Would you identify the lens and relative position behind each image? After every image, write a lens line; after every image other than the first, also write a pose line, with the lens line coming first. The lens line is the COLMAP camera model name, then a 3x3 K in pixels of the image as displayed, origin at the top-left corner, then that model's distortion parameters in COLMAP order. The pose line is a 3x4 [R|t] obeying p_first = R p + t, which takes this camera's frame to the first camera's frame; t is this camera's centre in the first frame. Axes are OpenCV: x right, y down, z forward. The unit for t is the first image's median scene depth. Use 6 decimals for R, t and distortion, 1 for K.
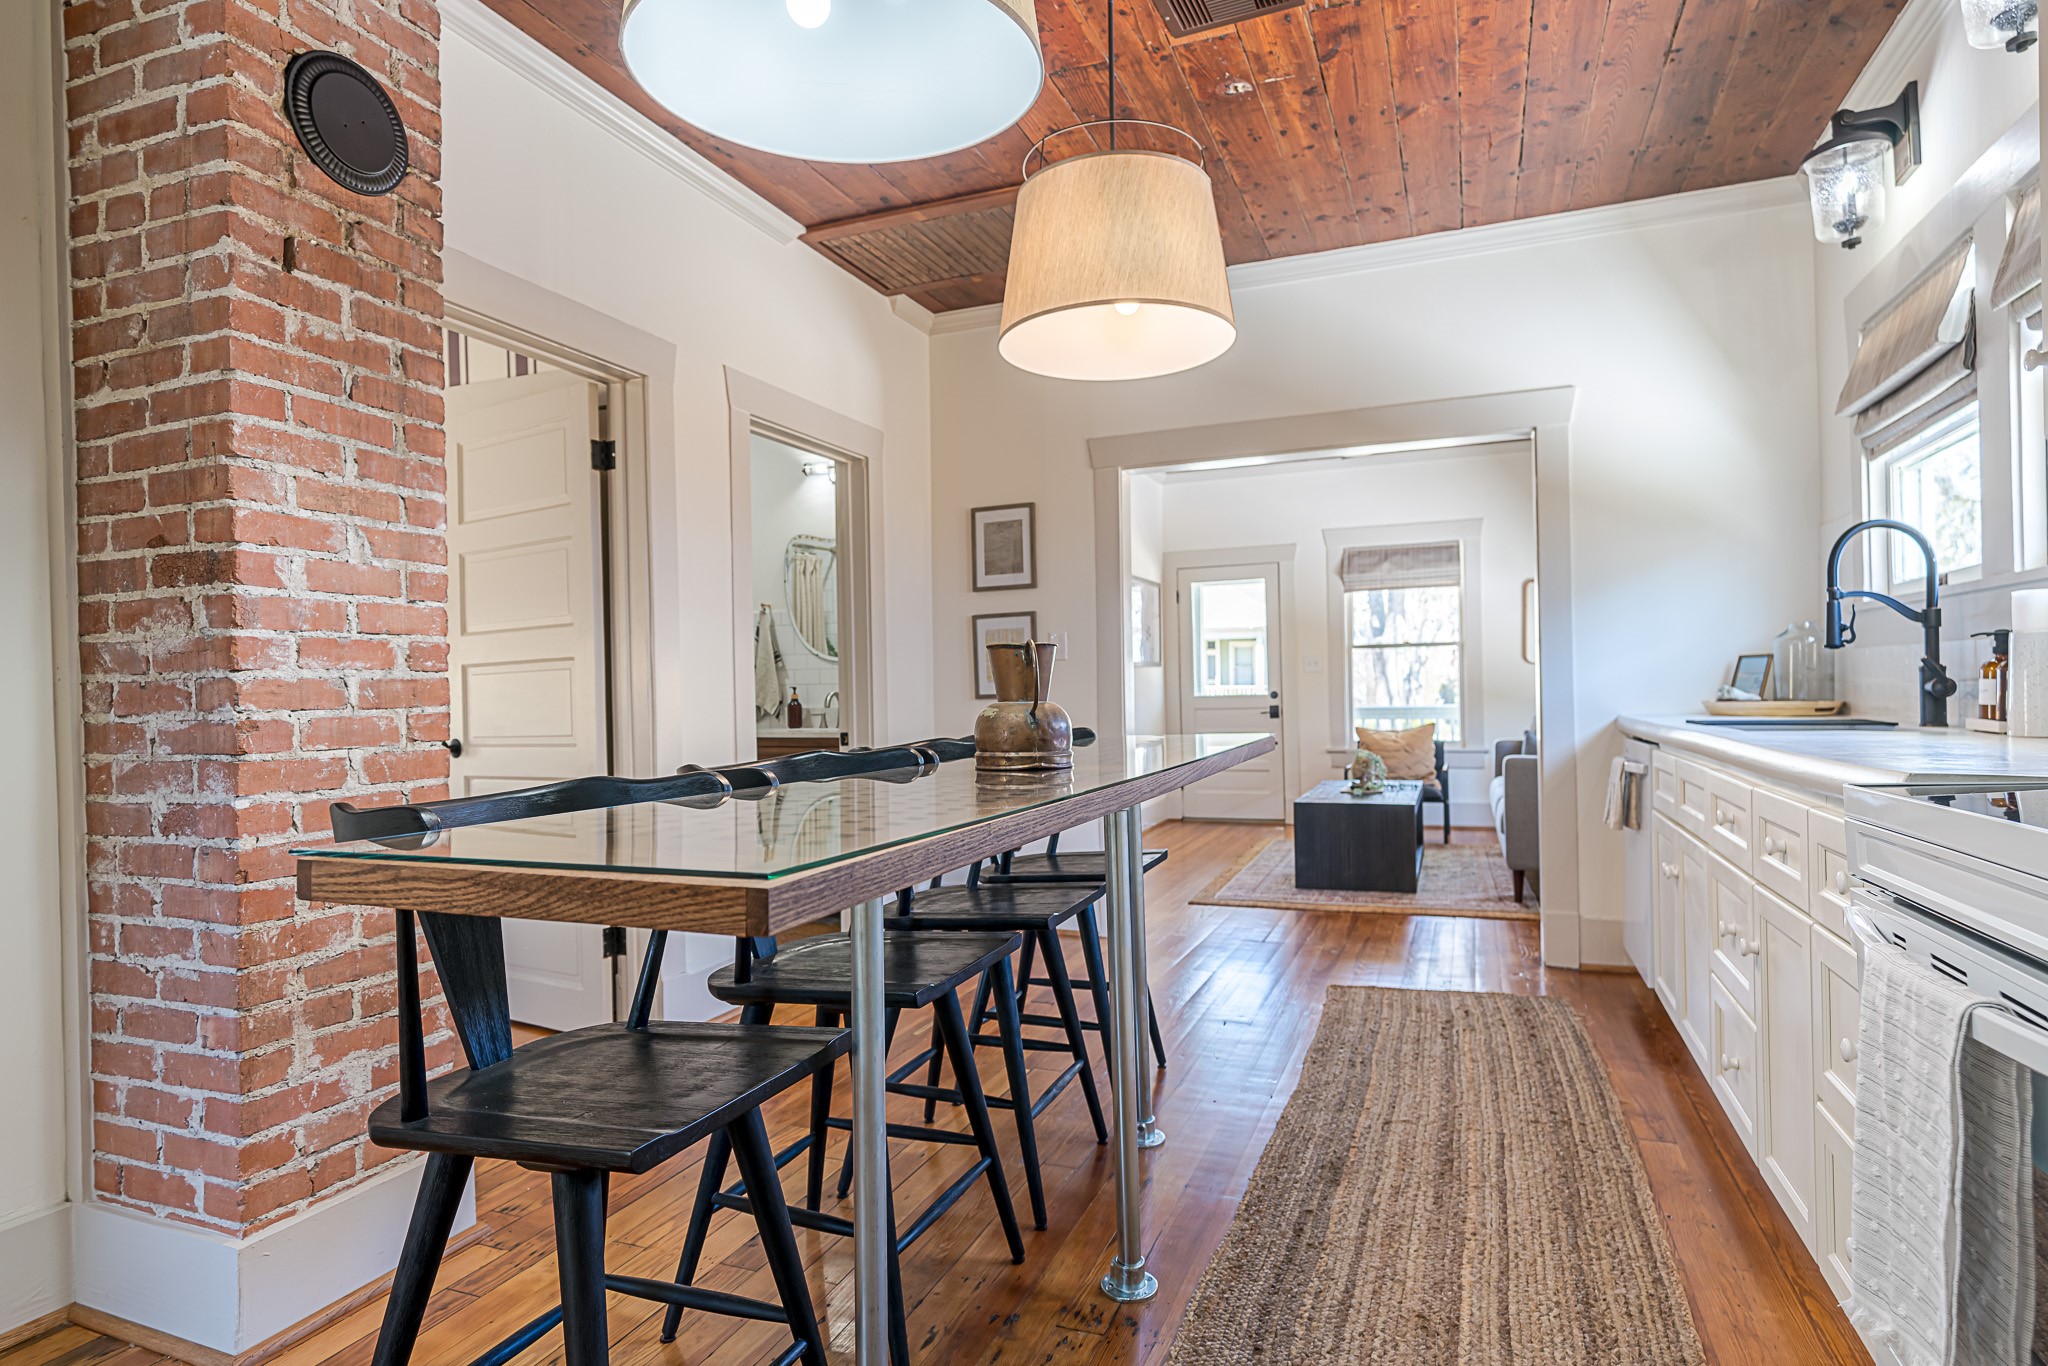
lens RADIAL K [[1114.3, 0, 1016.8], [0, 1114.3, 688.8], [0, 0, 1]] dist [-0.009527, 0.006188]
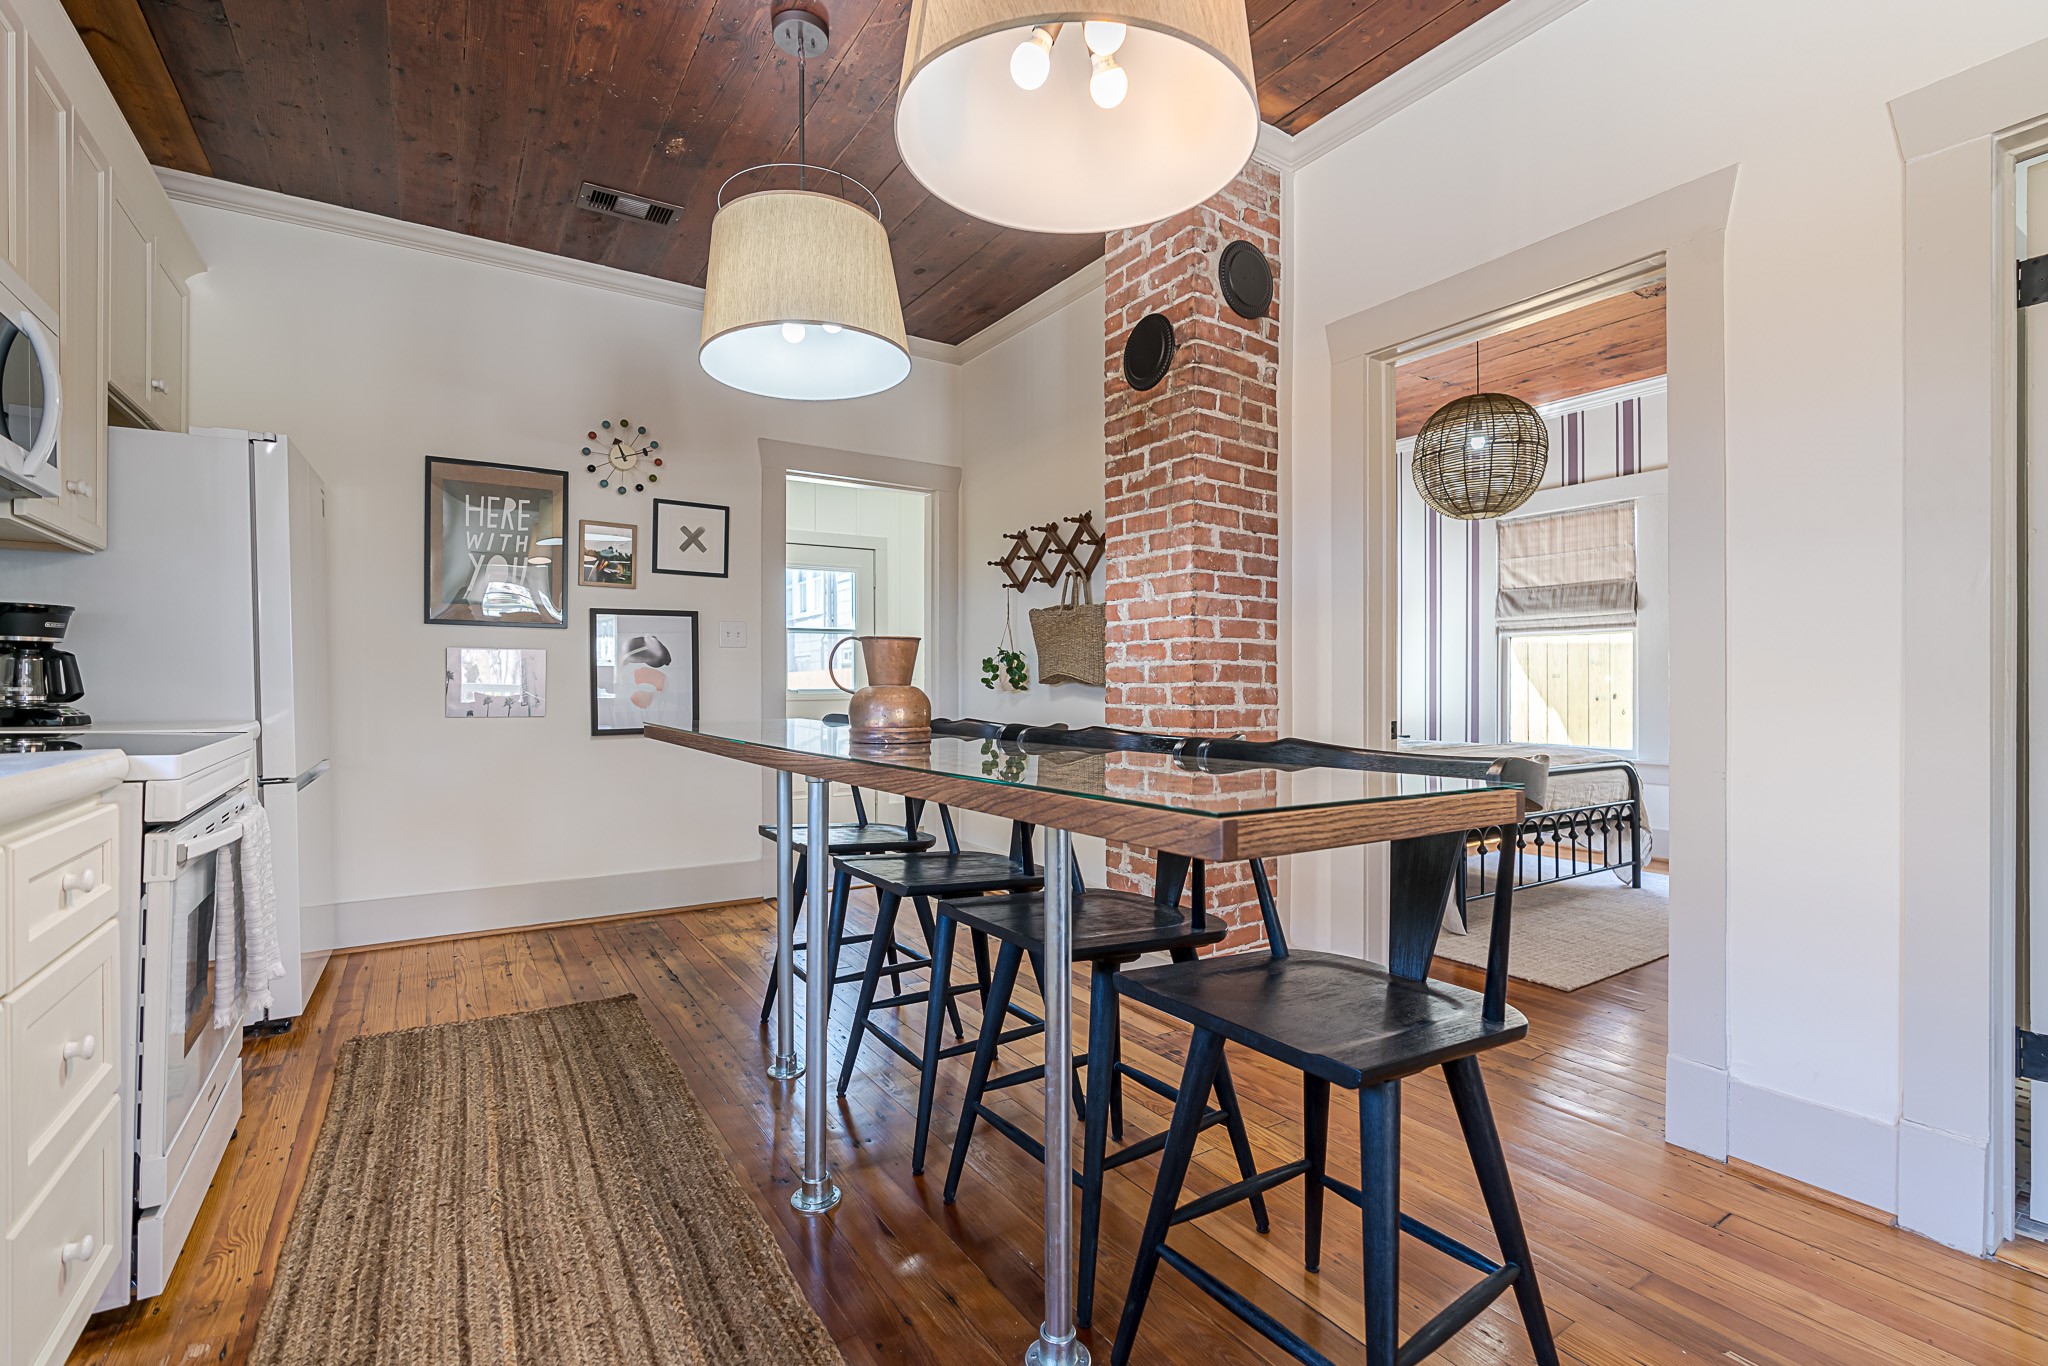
lens RADIAL K [[916.0, 0, 1021.0], [0, 916.0, 686.7], [0, 0, 1]] dist [-0.012887, 0.005576]
pose [[-0.573618, 0.019695, -0.818886, 0.468948], [0.013140, 0.999804, 0.014841, 0.000127], [0.819018, -0.002247, -0.573764, 1.087888]]
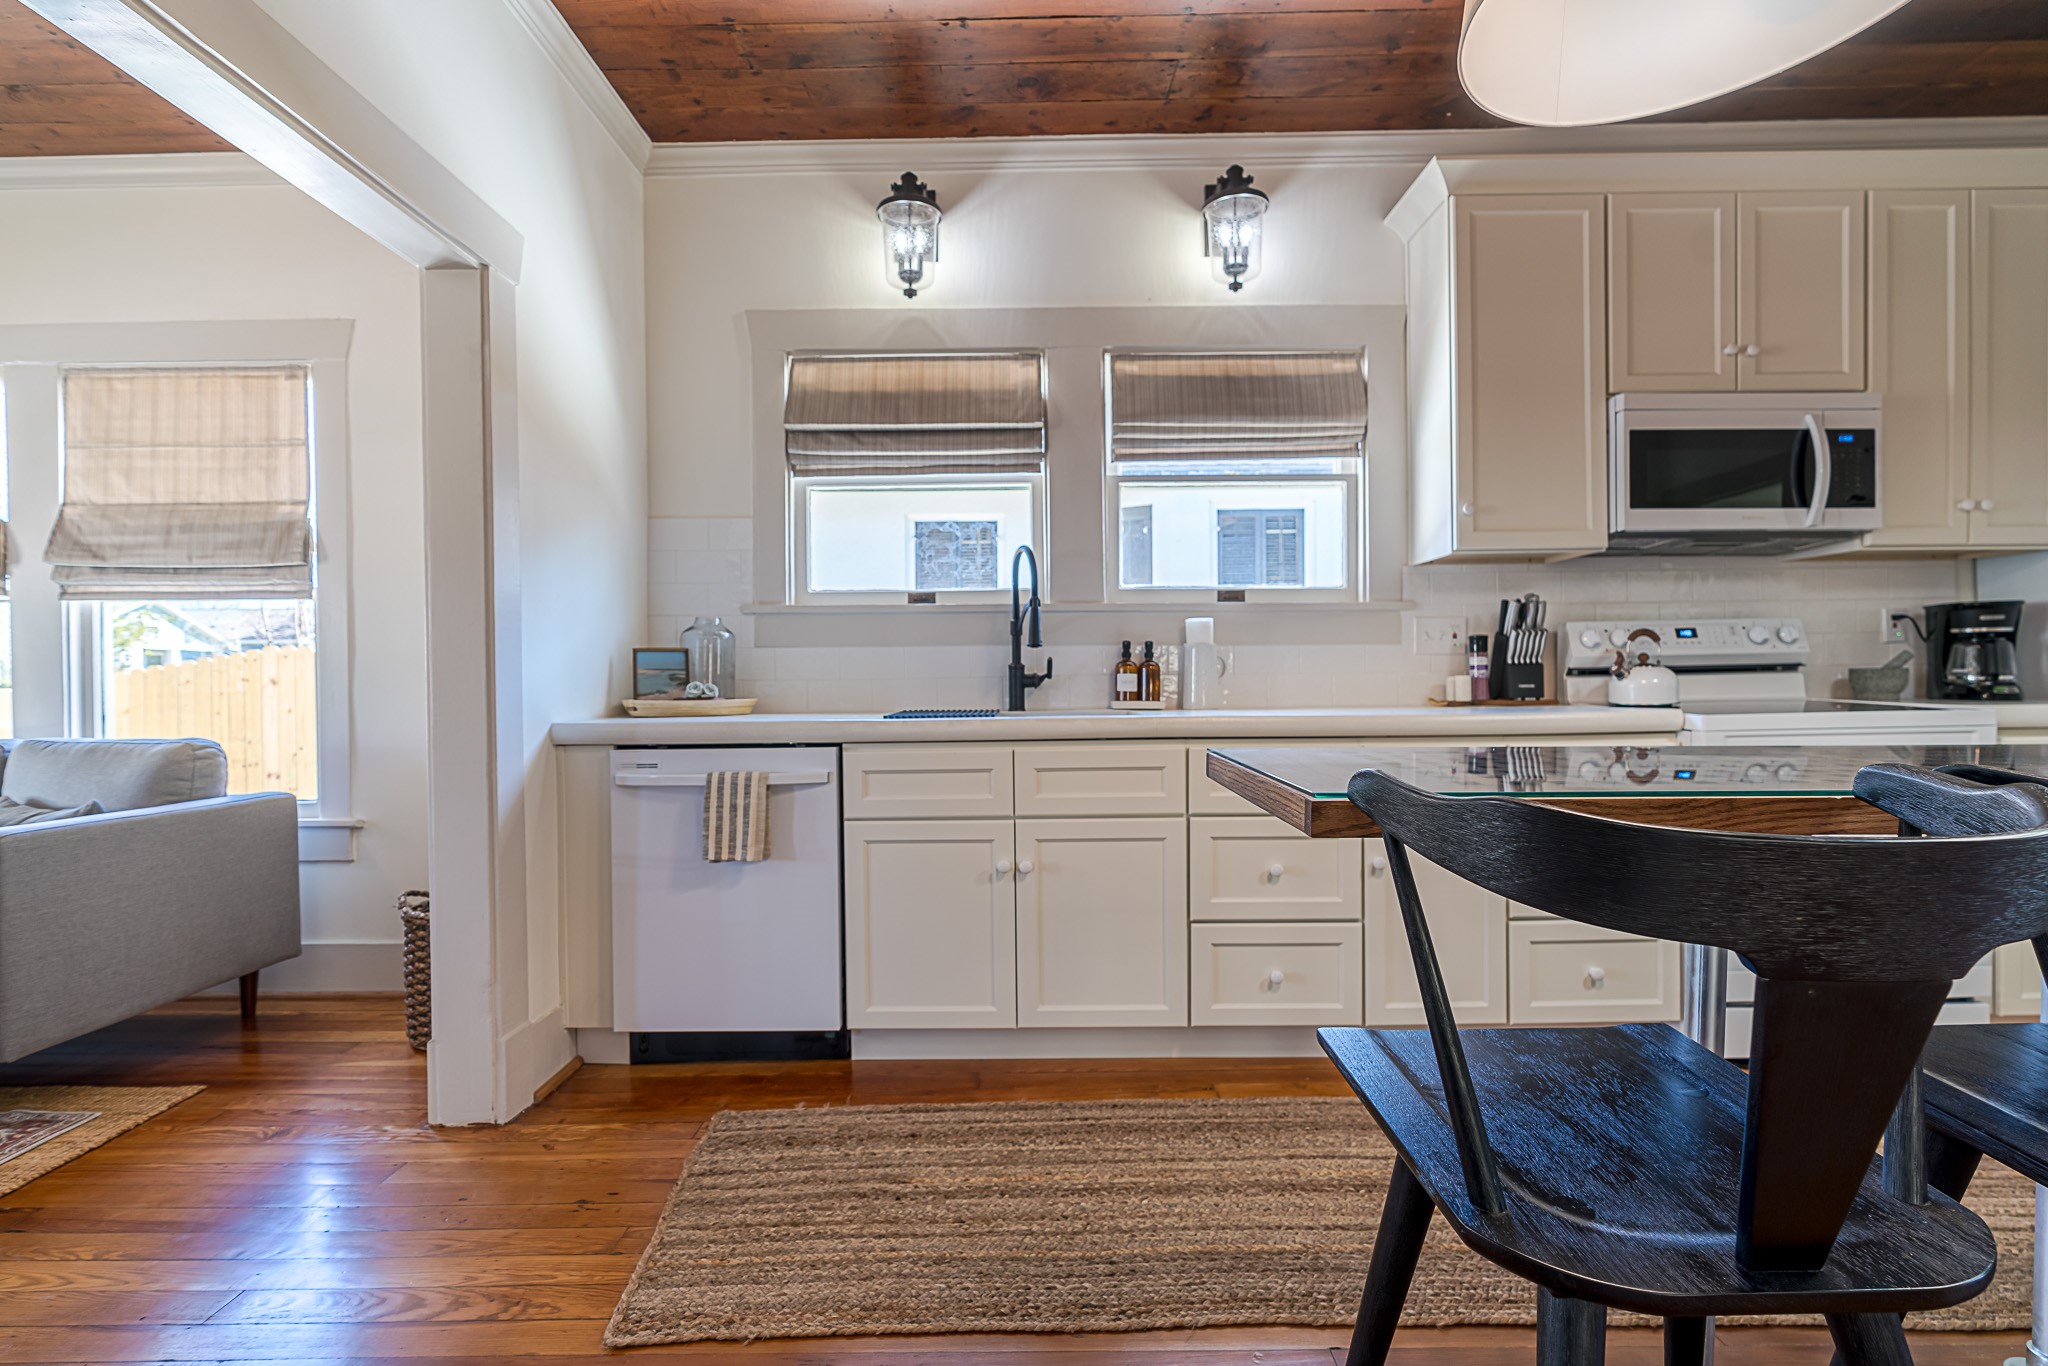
lens RADIAL K [[916.0, 0, 1023.6], [0, 916.0, 686.7], [0, 0, 1]] dist [-0.012887, 0.005576]
pose [[-0.371859, 0.012580, 0.928204, -0.156057], [0.014002, 0.999870, -0.007942, 0.012131], [-0.928184, 0.010044, -0.371987, 1.236199]]
